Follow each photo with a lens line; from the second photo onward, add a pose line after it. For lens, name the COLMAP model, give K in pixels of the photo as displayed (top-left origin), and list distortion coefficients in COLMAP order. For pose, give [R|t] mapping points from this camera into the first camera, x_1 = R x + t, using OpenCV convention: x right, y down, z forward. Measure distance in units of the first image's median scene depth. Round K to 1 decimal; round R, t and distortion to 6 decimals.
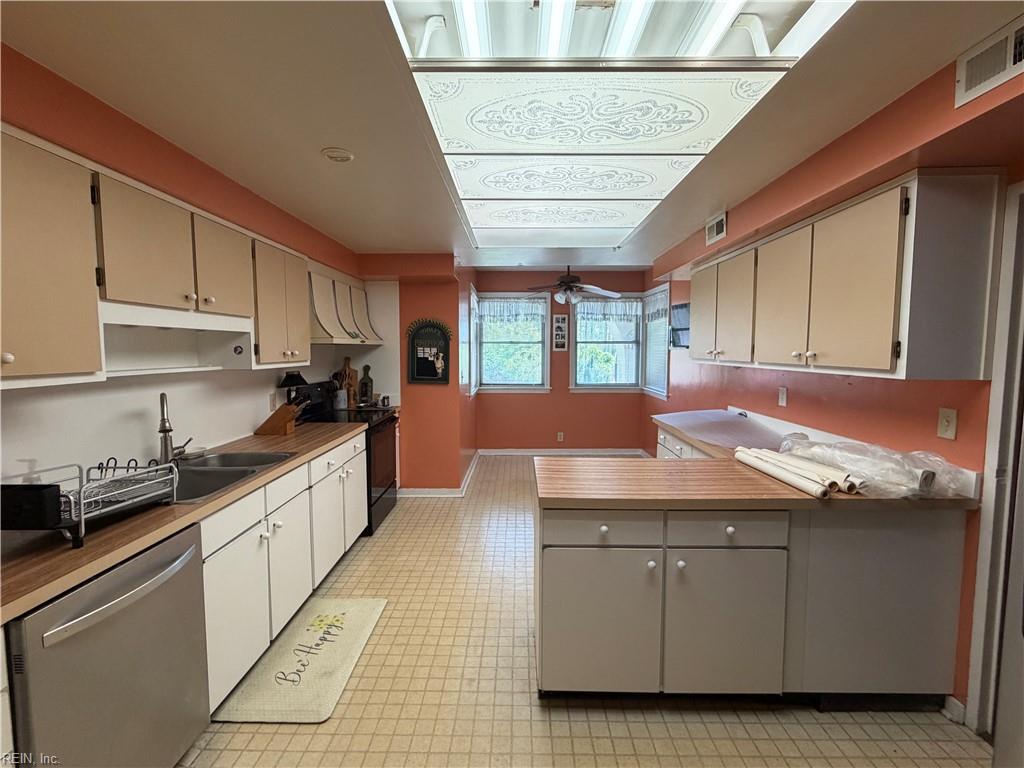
lens RADIAL K [[460.1, 0, 513.7], [0, 460.1, 383.1], [0, 0, 1]] dist [-0.005714, -0.000268]
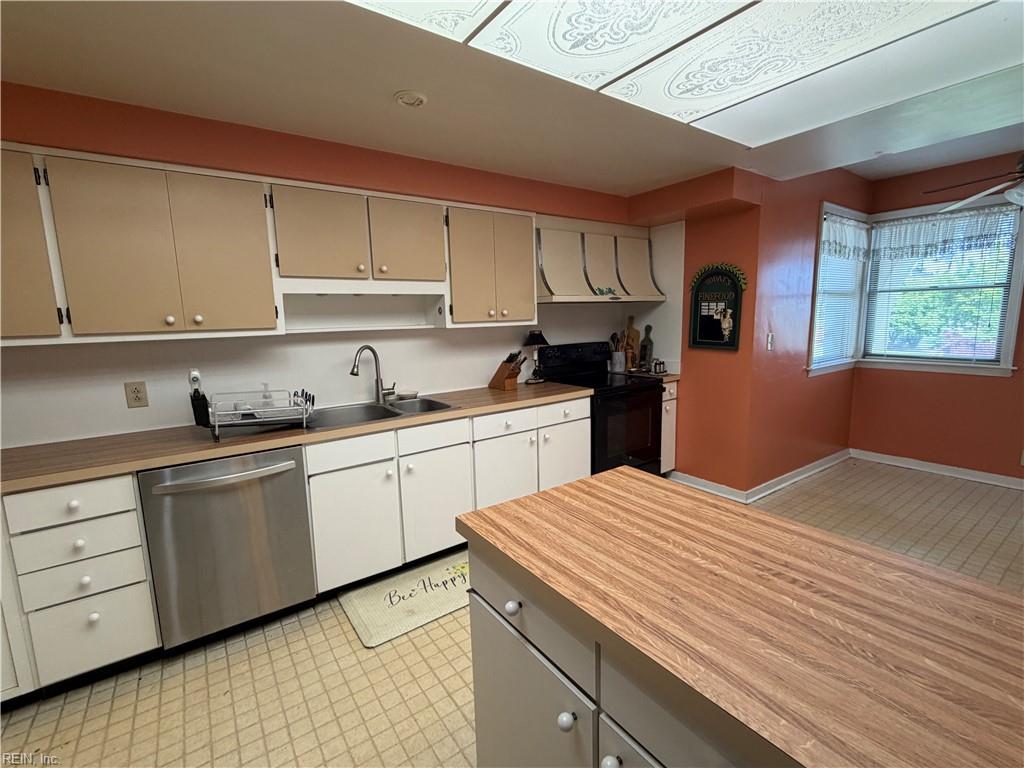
lens RADIAL K [[460.1, 0, 511.9], [0, 460.1, 384.9], [0, 0, 1]] dist [-0.005714, -0.000268]
pose [[0.582099, 0.104380, -0.806390, 0.261492], [-0.034422, 0.994001, 0.103816, -0.008056], [0.812389, -0.032674, 0.582200, 0.279289]]
